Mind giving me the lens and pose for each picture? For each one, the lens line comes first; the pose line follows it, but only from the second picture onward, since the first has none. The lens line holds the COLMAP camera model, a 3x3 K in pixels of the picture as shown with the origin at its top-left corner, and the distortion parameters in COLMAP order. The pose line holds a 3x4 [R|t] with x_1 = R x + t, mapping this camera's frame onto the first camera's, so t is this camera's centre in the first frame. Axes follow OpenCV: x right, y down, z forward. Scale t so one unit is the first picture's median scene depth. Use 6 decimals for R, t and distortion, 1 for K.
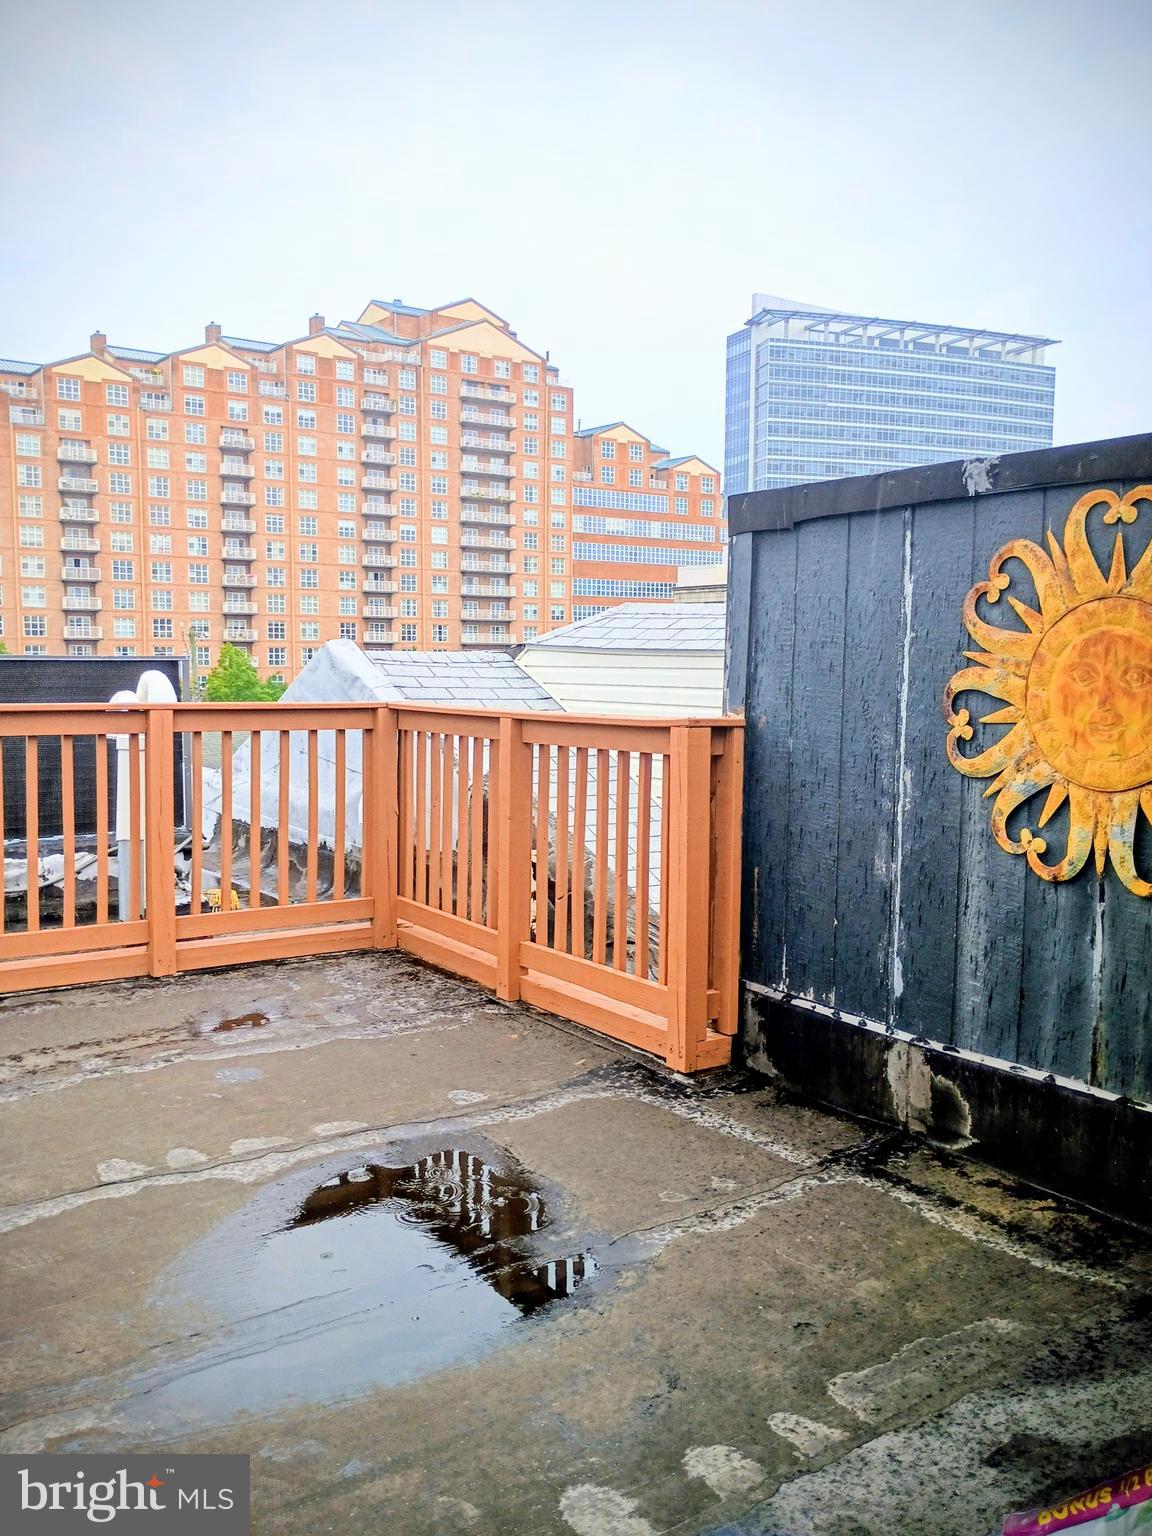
lens RADIAL K [[1284.3, 0, 571.2], [0, 1284.3, 769.7], [0, 0, 1]] dist [0.048583, -0.046955]
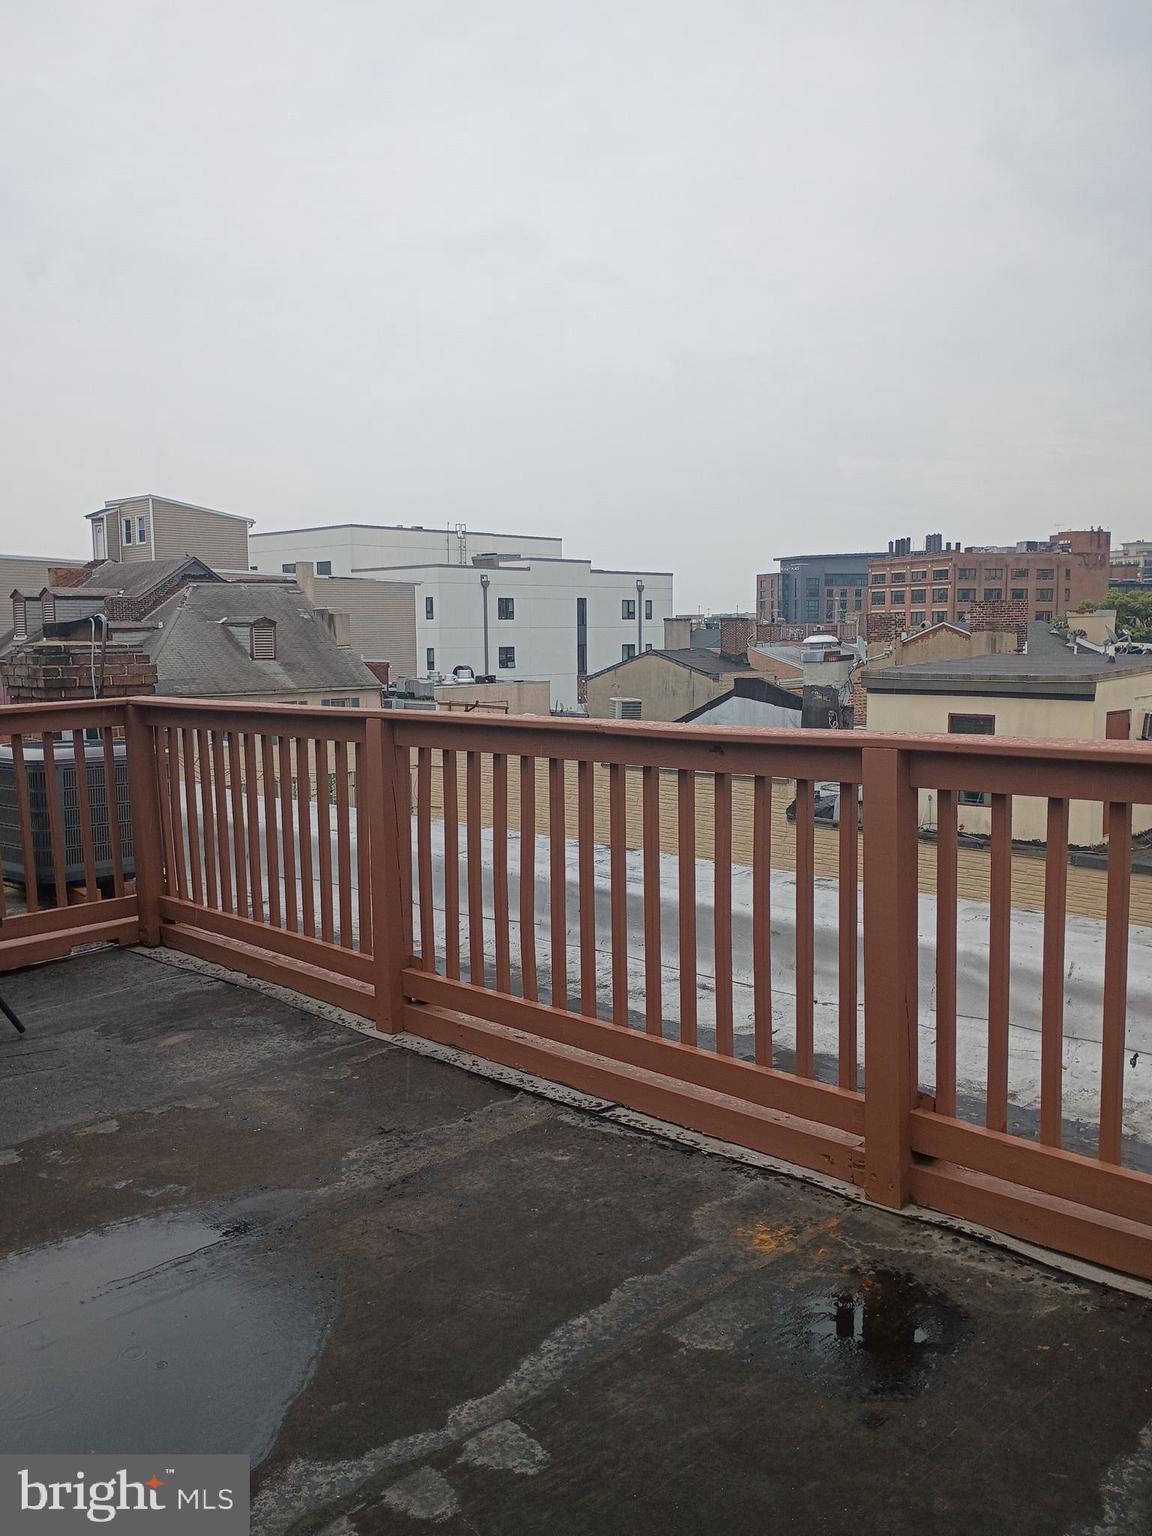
lens RADIAL K [[1284.3, 0, 571.2], [0, 1284.3, 769.7], [0, 0, 1]] dist [0.048583, -0.046955]
pose [[-0.984667, 0.019988, -0.173295, -0.264096], [-0.015823, 0.979085, 0.202834, -0.144153], [0.173725, 0.202466, -0.963757, 1.492105]]
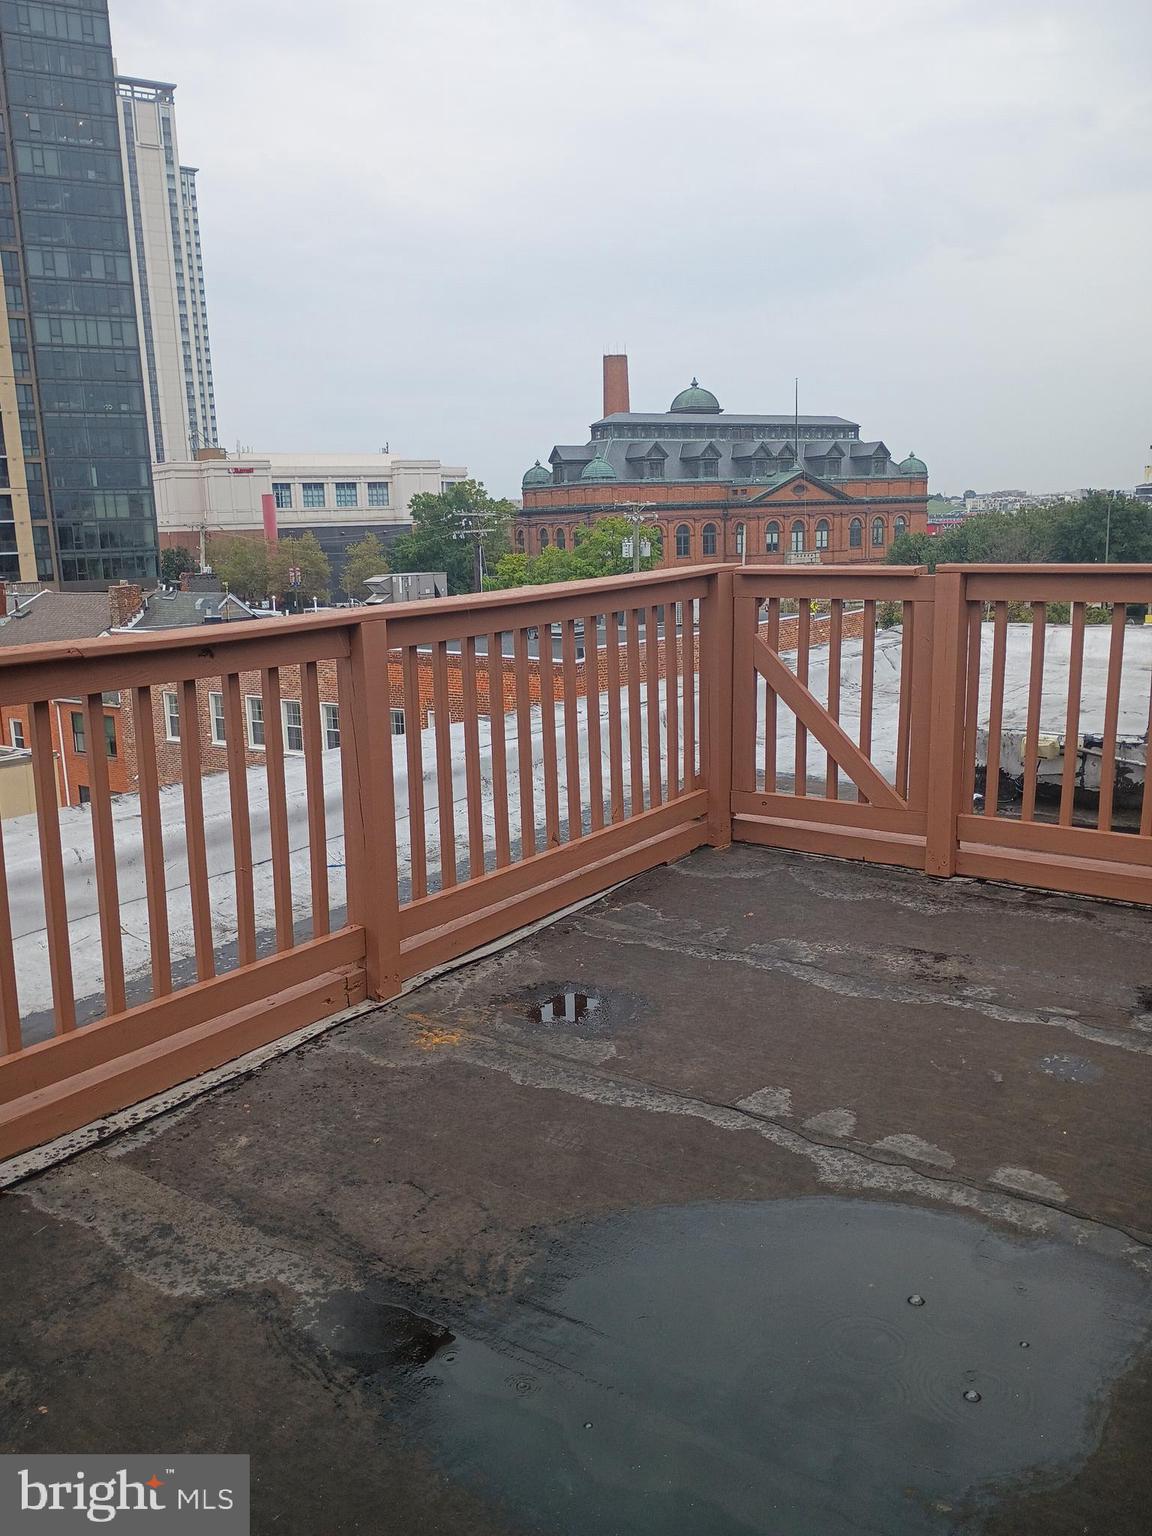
lens RADIAL K [[1265.7, 0, 575.9], [0, 1265.7, 772.7], [0, 0, 1]] dist [0.038438, -0.070037]
pose [[0.312883, 0.162685, -0.935755, 0.364614], [-0.048573, 0.986673, 0.155296, -0.036819], [0.948549, -0.003137, 0.316616, 0.579855]]
